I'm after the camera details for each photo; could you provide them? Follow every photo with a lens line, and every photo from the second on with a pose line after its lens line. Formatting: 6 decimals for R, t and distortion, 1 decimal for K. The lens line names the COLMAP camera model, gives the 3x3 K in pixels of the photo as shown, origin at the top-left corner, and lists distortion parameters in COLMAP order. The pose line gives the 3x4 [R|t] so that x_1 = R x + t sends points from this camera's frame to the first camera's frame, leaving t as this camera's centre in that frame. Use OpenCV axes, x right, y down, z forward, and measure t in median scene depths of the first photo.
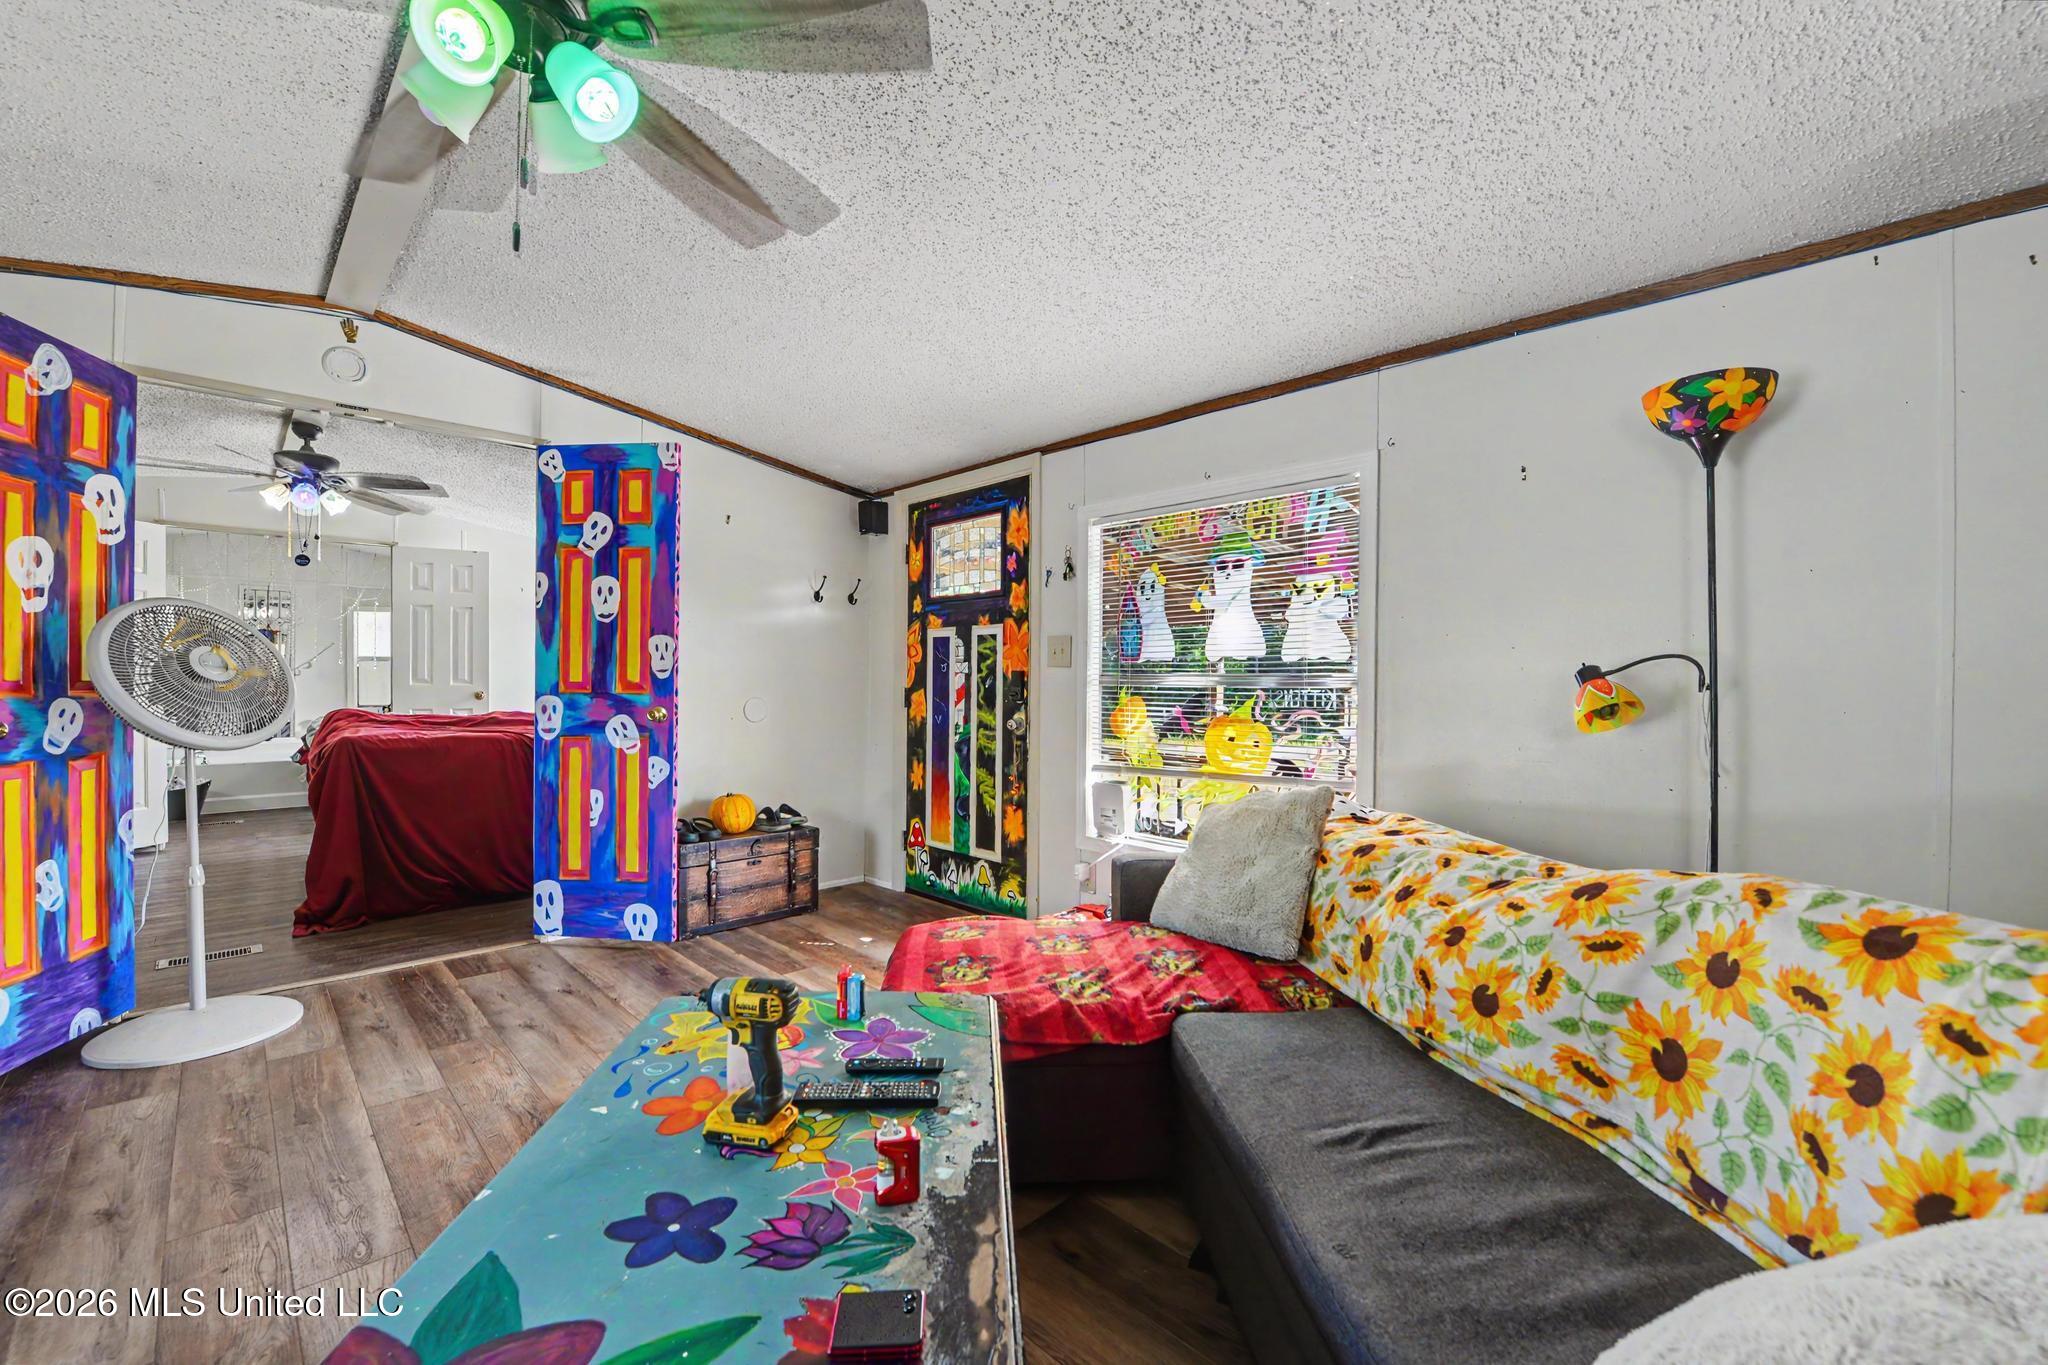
lens RADIAL K [[831.9, 0, 1008.9], [0, 831.9, 684.7], [0, 0, 1]] dist [-0.013925, -0.000903]
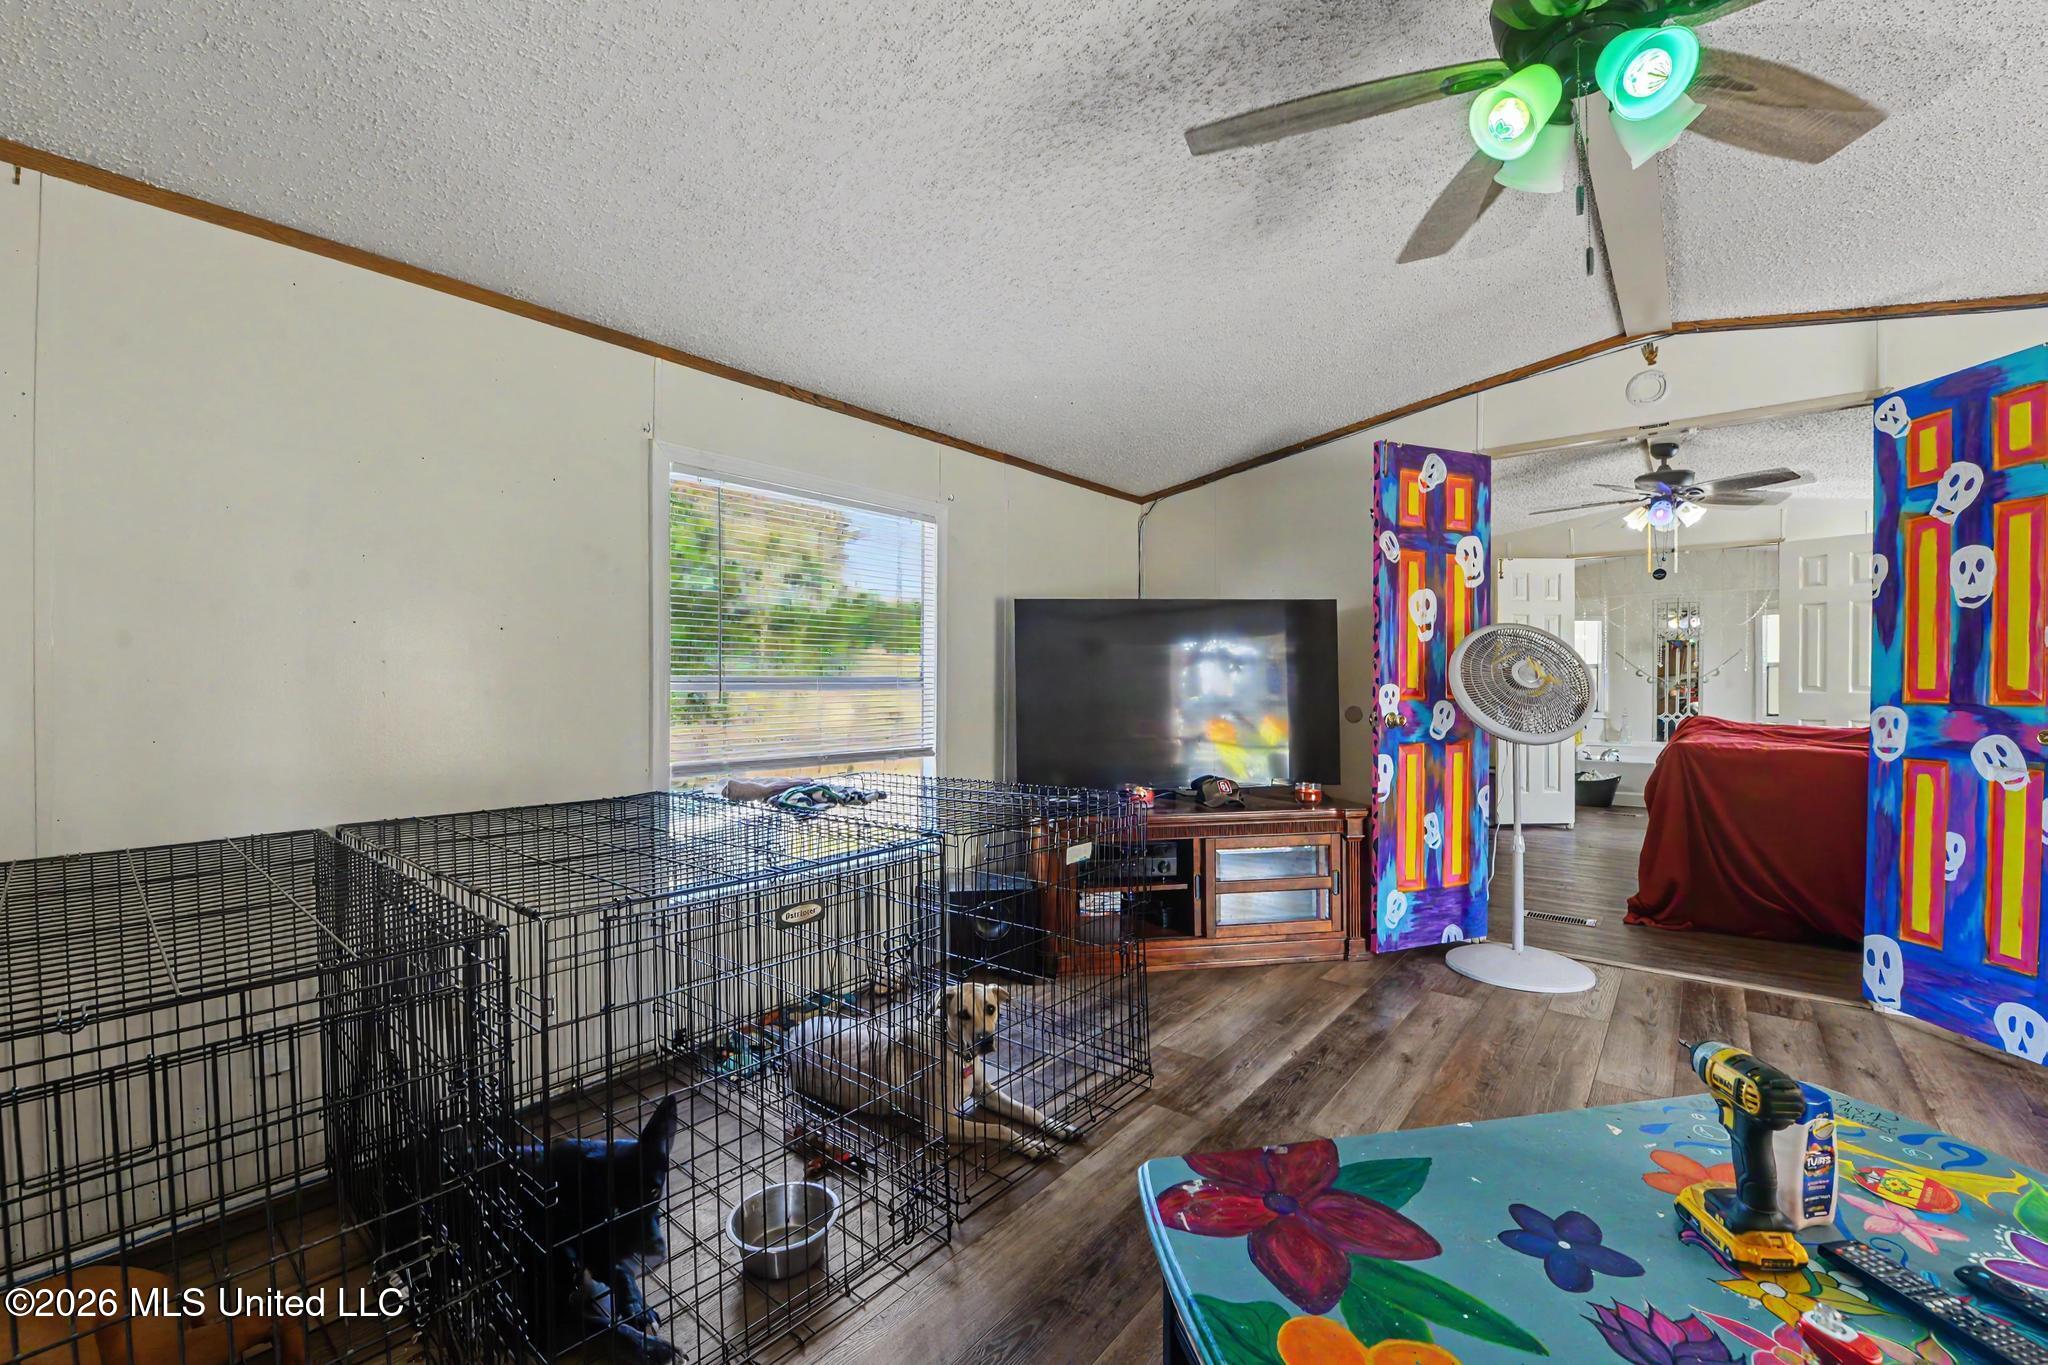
lens RADIAL K [[831.9, 0, 1006.8], [0, 831.9, 691.2], [0, 0, 1]] dist [-0.013925, -0.000903]
pose [[0.109716, 0.002822, -0.993959, 0.141019], [-0.004596, 0.999987, 0.002332, 0.000504], [0.993952, 0.004313, 0.109727, 0.067191]]
